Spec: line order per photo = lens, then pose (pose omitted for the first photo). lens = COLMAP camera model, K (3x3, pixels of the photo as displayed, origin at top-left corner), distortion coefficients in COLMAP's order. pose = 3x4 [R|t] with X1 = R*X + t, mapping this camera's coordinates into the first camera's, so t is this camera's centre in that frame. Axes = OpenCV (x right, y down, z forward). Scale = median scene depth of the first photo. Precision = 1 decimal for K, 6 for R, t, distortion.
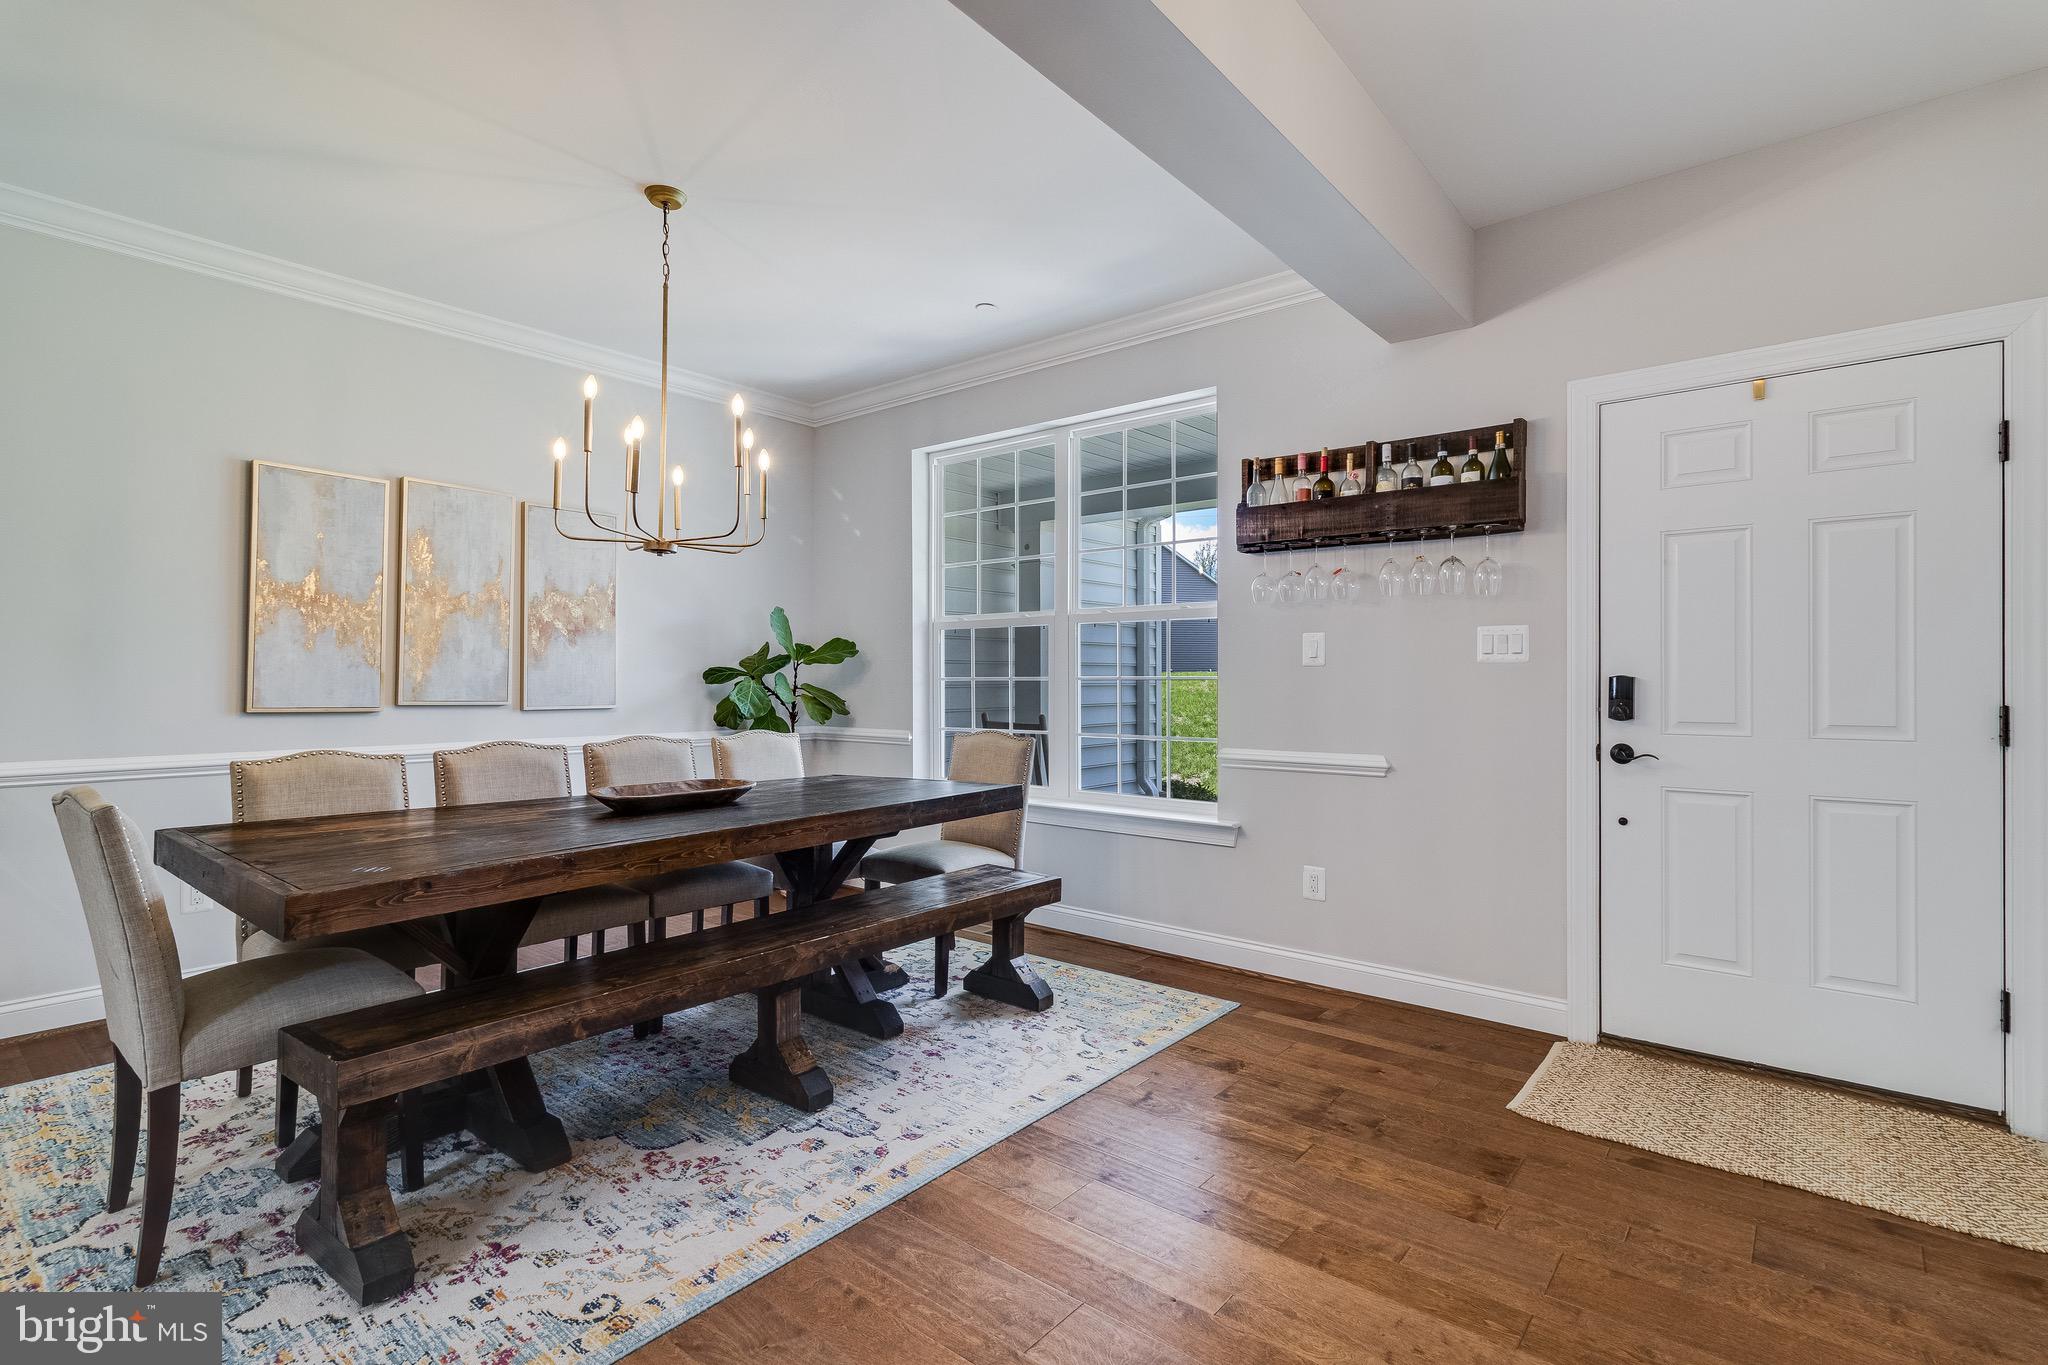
lens RADIAL K [[945.2, 0, 1032.1], [0, 945.2, 684.9], [0, 0, 1]] dist [0.000178, -0.000456]
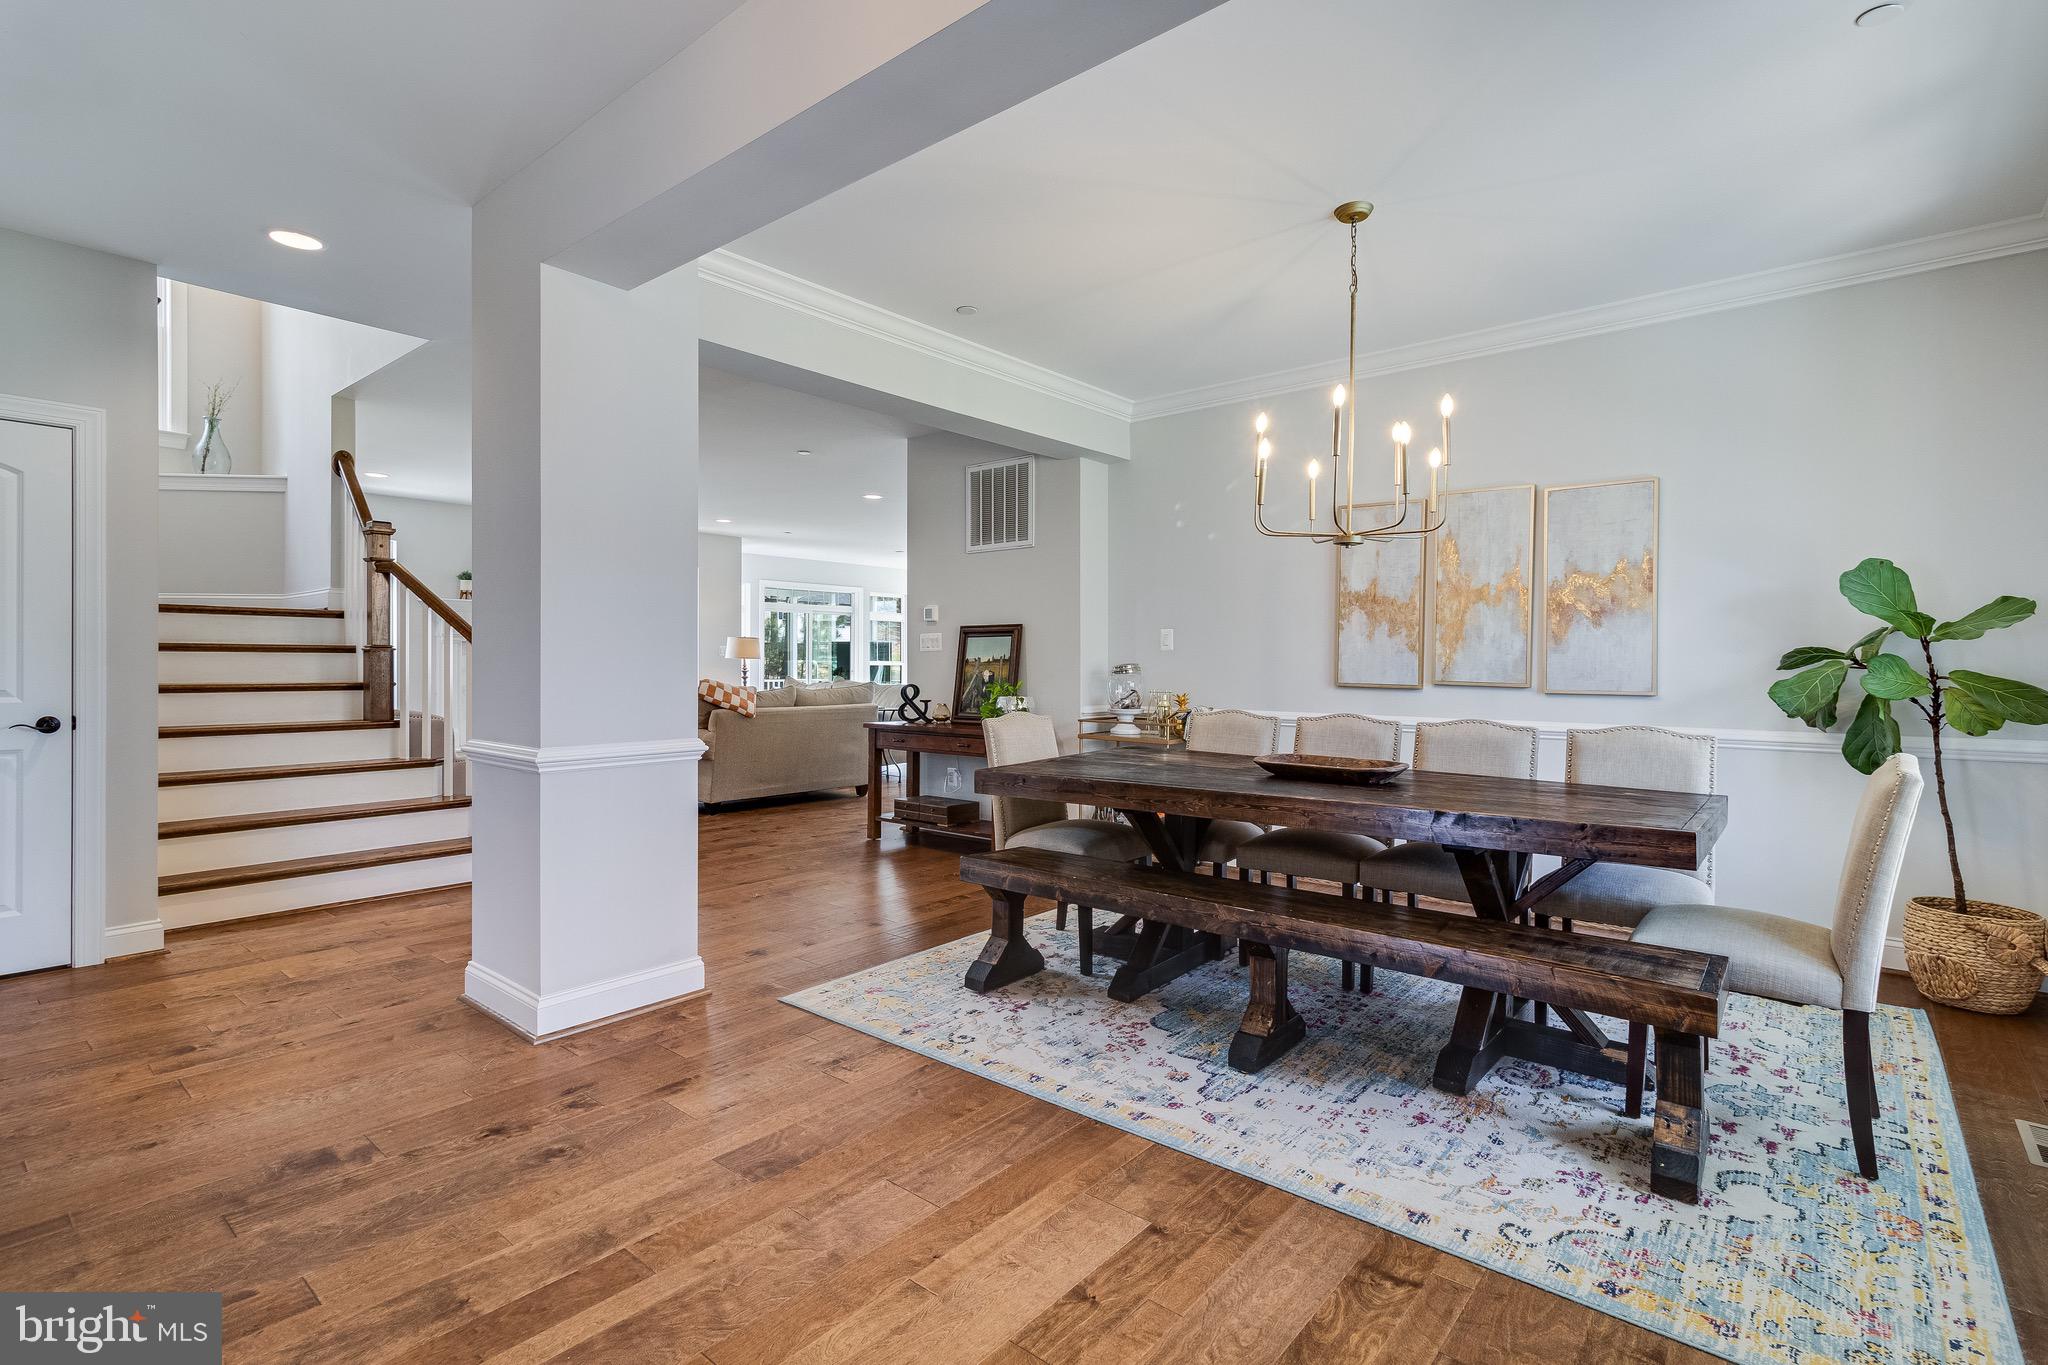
lens RADIAL K [[945.2, 0, 1032.5], [0, 945.2, 667.9], [0, 0, 1]] dist [0.000178, -0.000456]
pose [[0.007619, 0.007457, -0.999943, 0.711881], [-0.008232, 0.999939, 0.007395, -0.004987], [0.999937, 0.008176, 0.007680, 0.653465]]
